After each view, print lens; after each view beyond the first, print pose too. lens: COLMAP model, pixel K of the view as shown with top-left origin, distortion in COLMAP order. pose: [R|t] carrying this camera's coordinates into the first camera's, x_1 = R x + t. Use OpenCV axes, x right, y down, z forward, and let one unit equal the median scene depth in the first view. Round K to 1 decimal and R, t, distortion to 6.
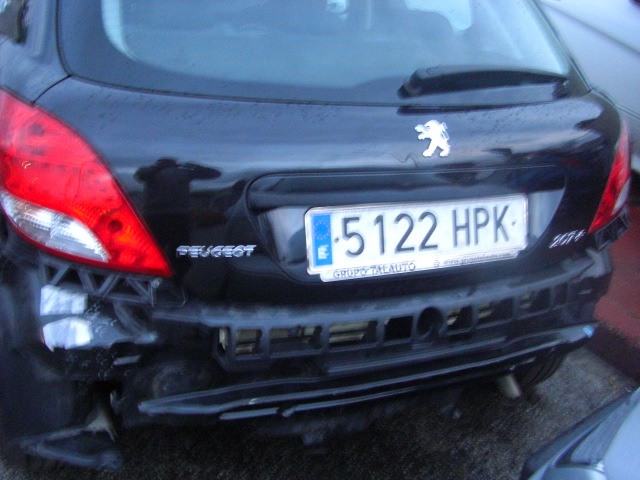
lens RADIAL K [[705.1, 0, 320.0], [0, 705.1, 240.0], [0, 0, 1]] dist [-0.155157, 0.005895]
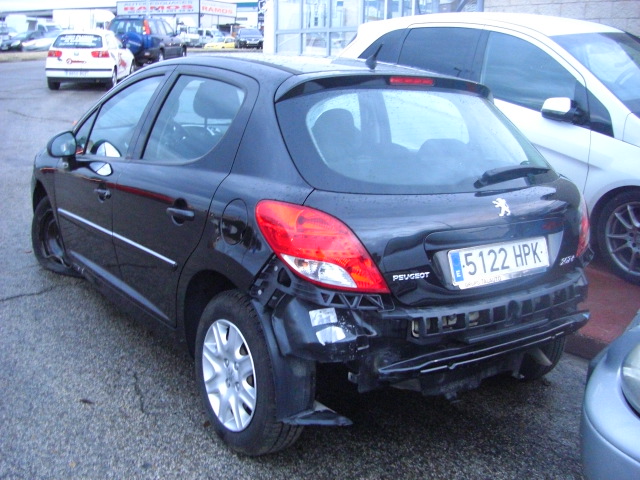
lens RADIAL K [[734.9, 0, 320.0], [0, 734.9, 240.0], [0, 0, 1]] dist [-0.145833, 0.018467]
pose [[0.979578, -0.105041, 0.171445, -0.630896], [0.132451, 0.978647, -0.157183, 0.173609], [-0.151273, 0.176681, 0.972574, -0.757586]]
